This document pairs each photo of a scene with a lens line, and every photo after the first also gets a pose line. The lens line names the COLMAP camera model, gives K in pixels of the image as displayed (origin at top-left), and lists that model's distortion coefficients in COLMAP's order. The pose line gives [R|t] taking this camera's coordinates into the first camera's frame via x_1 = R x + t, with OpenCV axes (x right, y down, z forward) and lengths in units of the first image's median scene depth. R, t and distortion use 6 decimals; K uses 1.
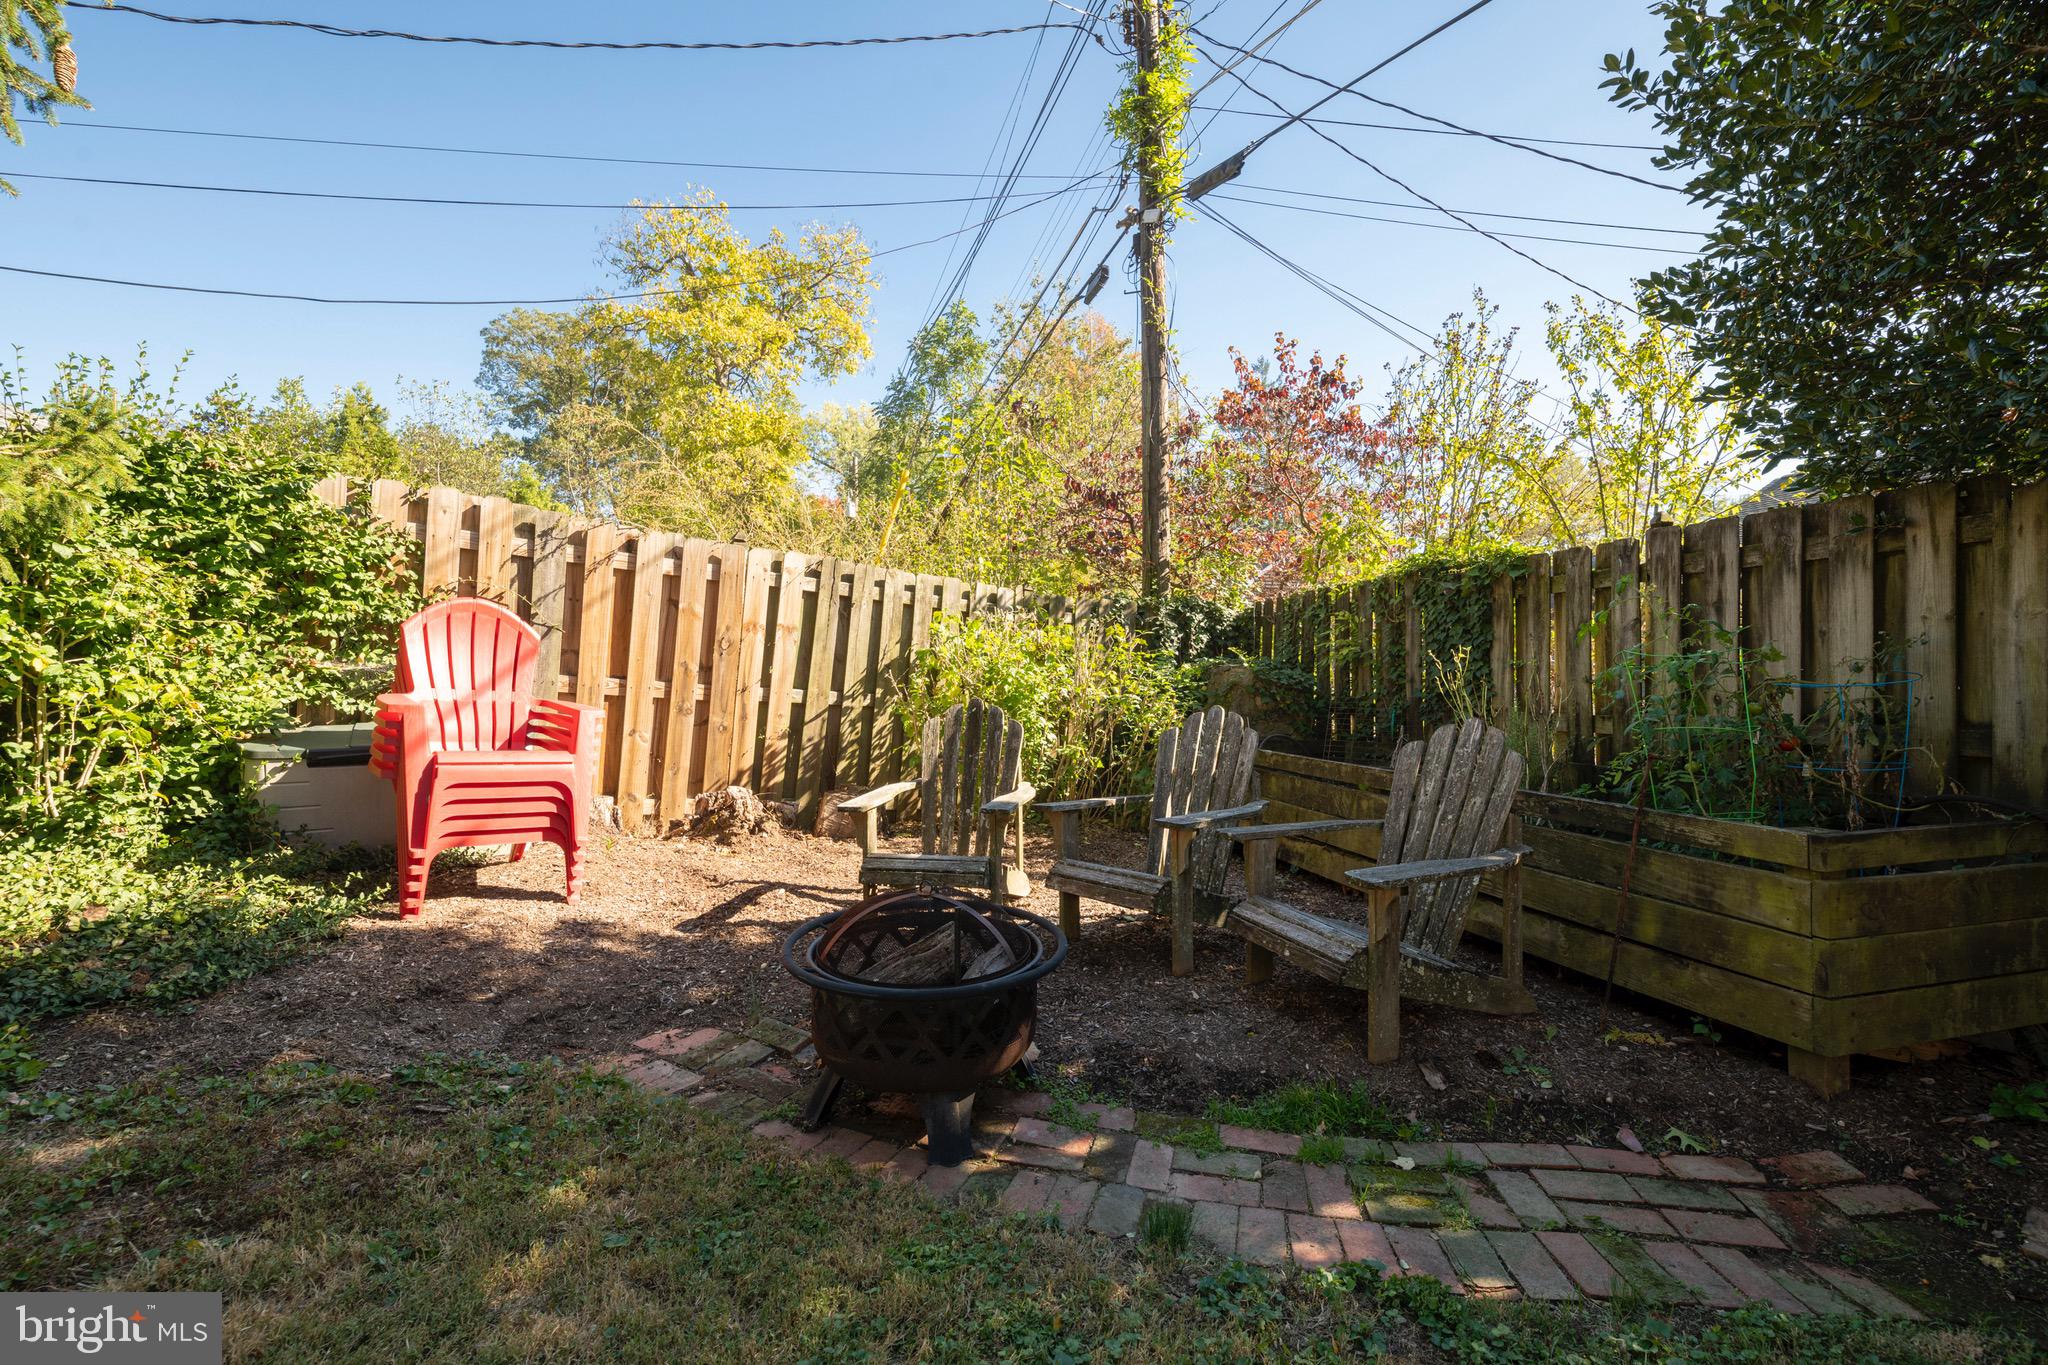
lens RADIAL K [[869.9, 0, 1031.6], [0, 869.9, 677.0], [0, 0, 1]] dist [0.018155, -0.010077]
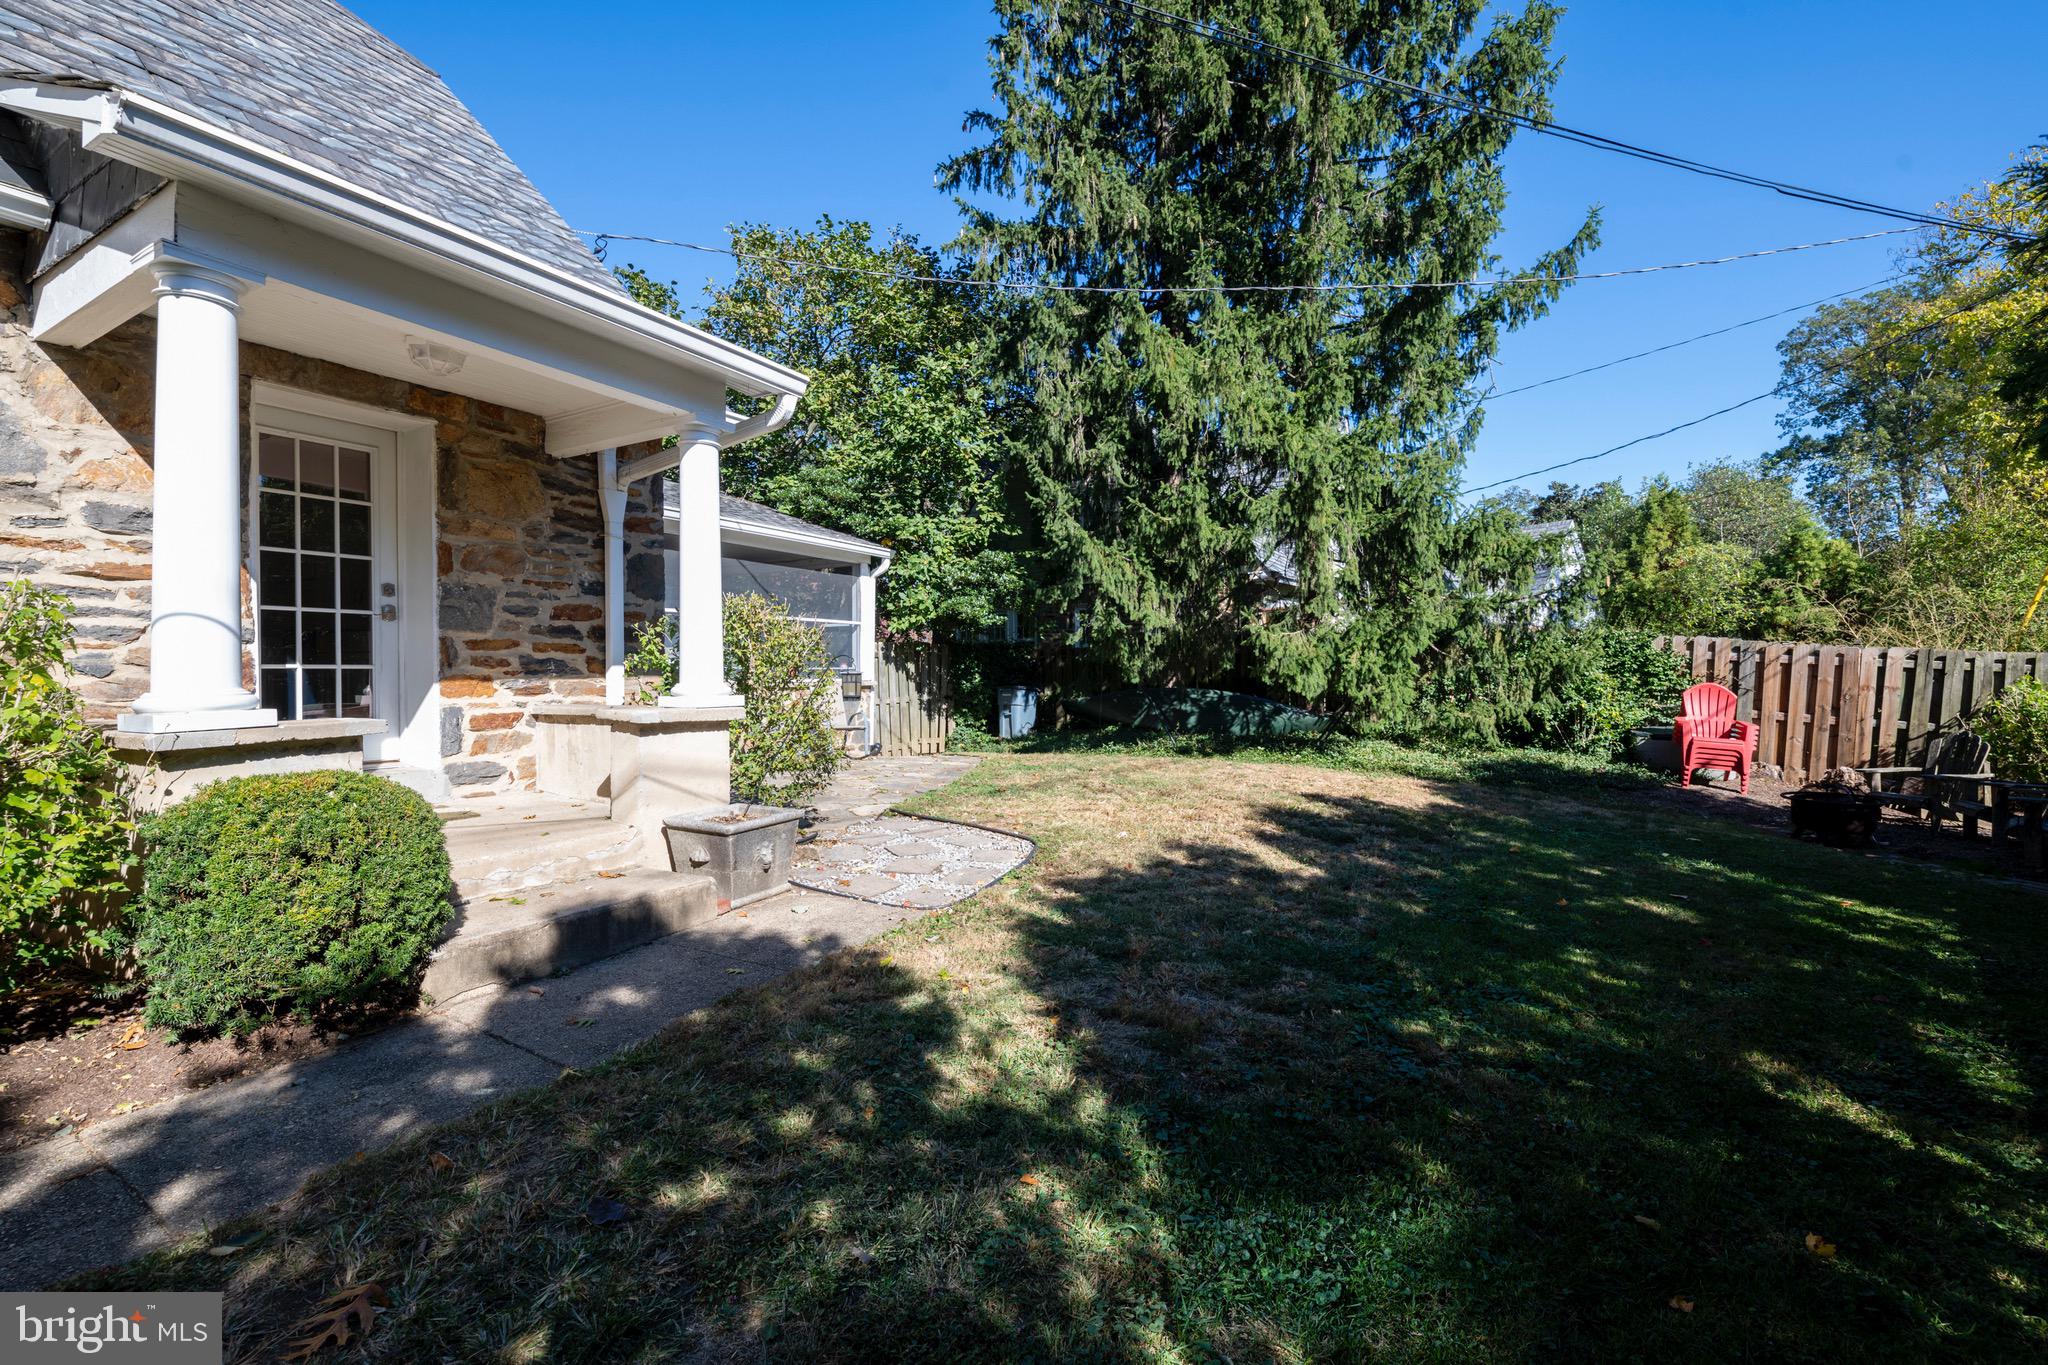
lens RADIAL K [[869.9, 0, 1031.6], [0, 869.9, 677.0], [0, 0, 1]] dist [0.018155, -0.010077]
pose [[0.295113, -0.001020, -0.955462, 1.080150], [-0.009486, 0.999947, -0.003997, -0.060992], [0.955415, 0.010243, 0.295088, -1.462578]]
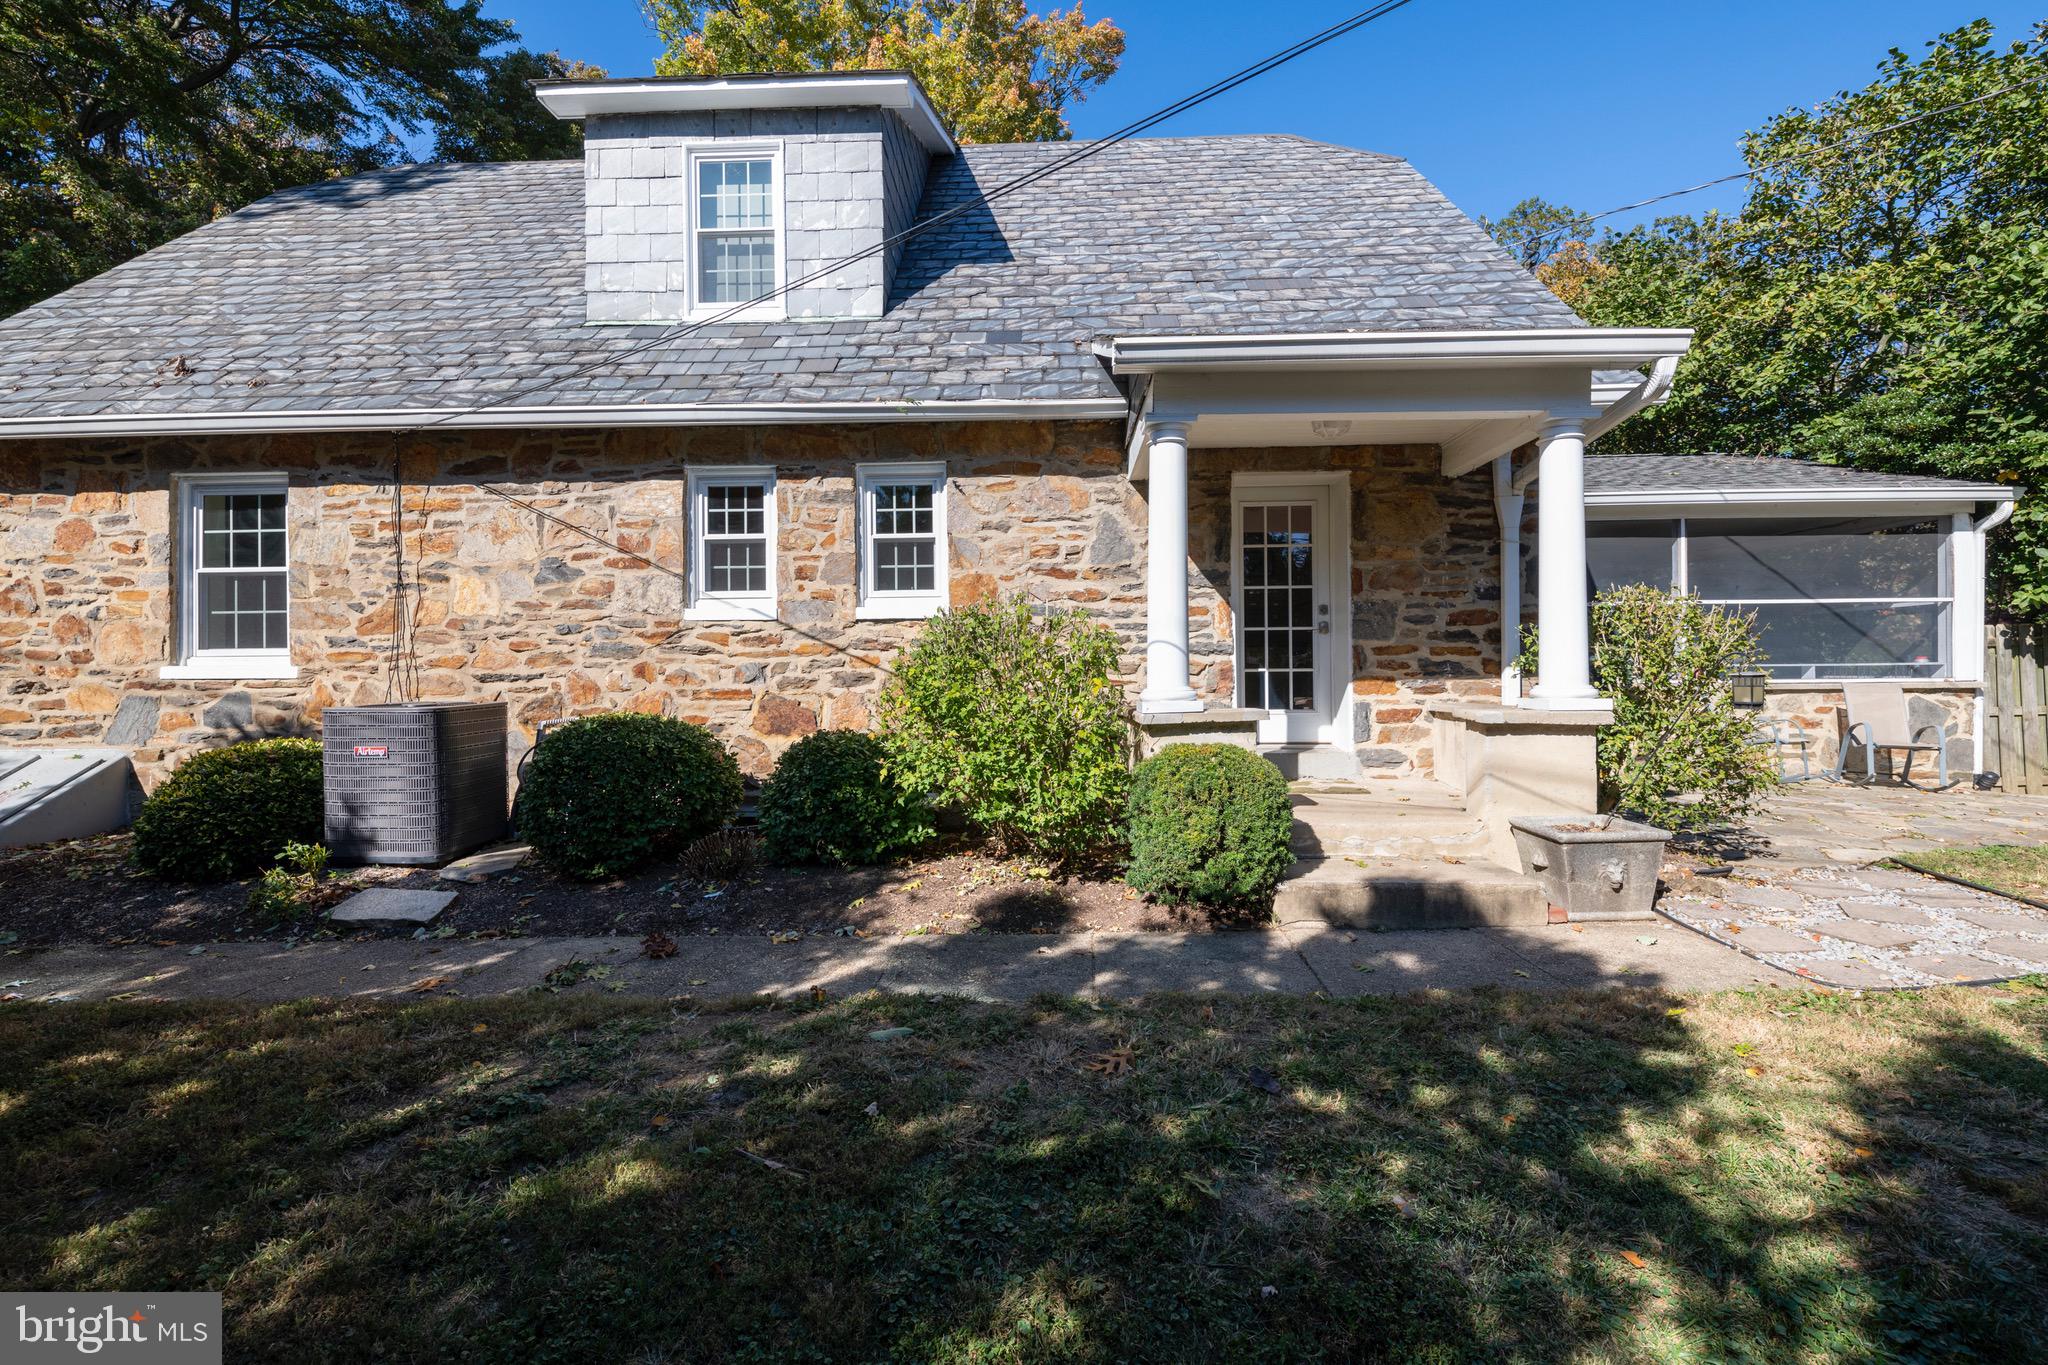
lens RADIAL K [[869.9, 0, 1031.6], [0, 869.9, 677.0], [0, 0, 1]] dist [0.018155, -0.010077]
pose [[-0.703736, 0.002117, -0.710458, 1.120530], [-0.006402, 0.999936, 0.009321, -0.069184], [0.710433, 0.011108, -0.703678, -1.248320]]
